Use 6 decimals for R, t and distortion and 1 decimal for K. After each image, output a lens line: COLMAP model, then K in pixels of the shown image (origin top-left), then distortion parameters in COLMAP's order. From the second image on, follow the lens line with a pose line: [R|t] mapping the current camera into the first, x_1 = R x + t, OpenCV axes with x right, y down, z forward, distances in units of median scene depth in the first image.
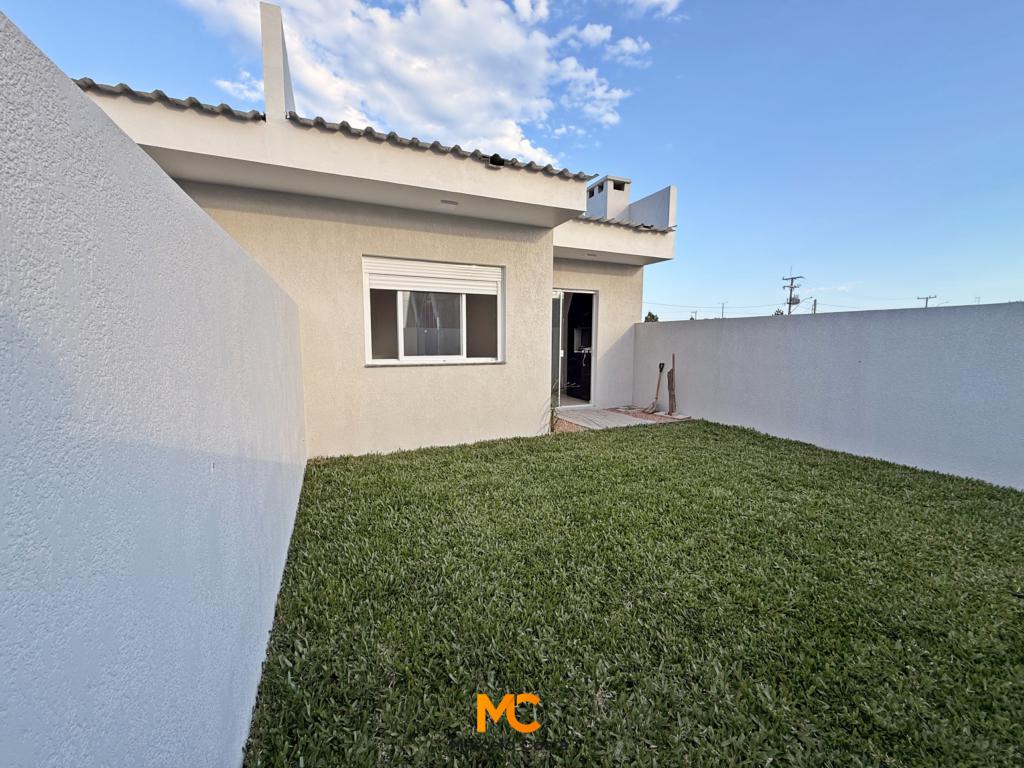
lens RADIAL K [[404.2, 0, 510.7], [0, 404.2, 379.9], [0, 0, 1]] dist [-0.000193, -0.000175]
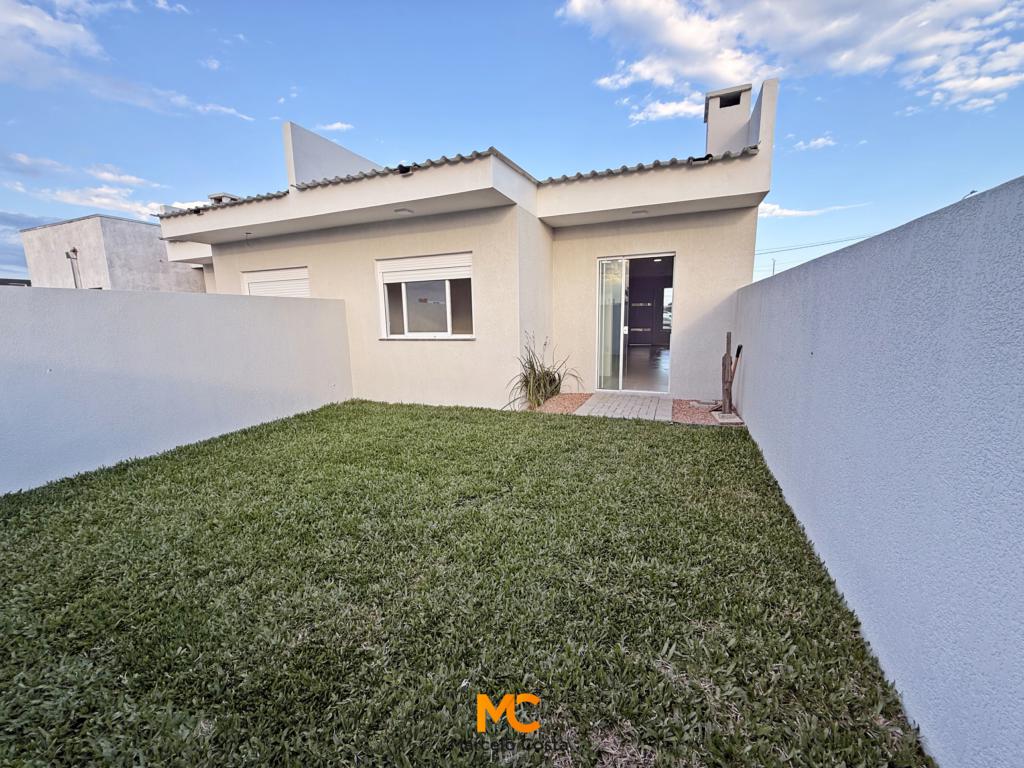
lens RADIAL K [[416.0, 0, 512.0], [0, 416.0, 384.0], [0, 0, 1]] dist [-0.001718, -0.000120]
pose [[0.690919, 0.099613, -0.716036, 0.903568], [-0.046636, 0.994540, 0.093357, -0.032744], [0.721426, -0.031109, 0.691792, 0.288527]]
